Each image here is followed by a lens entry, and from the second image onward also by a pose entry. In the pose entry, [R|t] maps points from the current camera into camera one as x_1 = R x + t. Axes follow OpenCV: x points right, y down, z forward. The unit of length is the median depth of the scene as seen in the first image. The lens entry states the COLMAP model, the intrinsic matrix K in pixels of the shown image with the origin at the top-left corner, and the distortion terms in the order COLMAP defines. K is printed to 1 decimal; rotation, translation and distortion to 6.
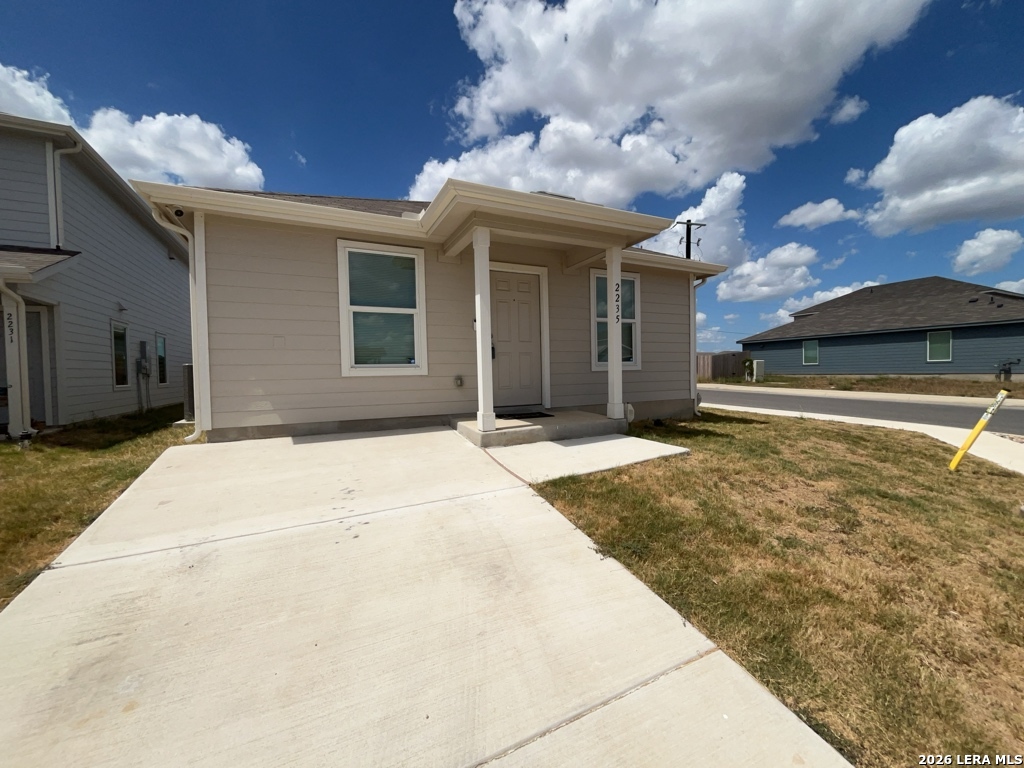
lens RADIAL K [[404.6, 0, 513.0], [0, 404.6, 390.3], [0, 0, 1]] dist [0.000574, -0.000298]
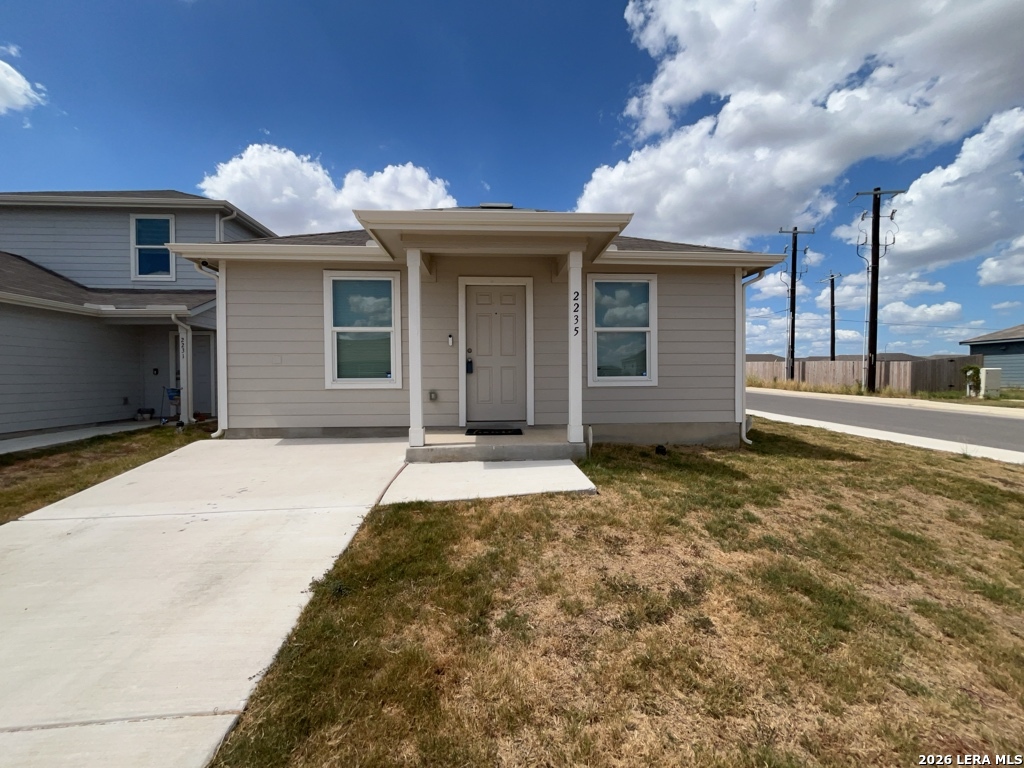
lens RADIAL K [[407.0, 0, 517.1], [0, 407.0, 382.5], [0, 0, 1]] dist [-0.002299, -0.000574]
pose [[0.926957, 0.017811, -0.374744, 0.519228], [-0.028966, 0.999289, -0.024155, -0.039409], [0.374047, 0.033245, 0.926814, 0.130387]]
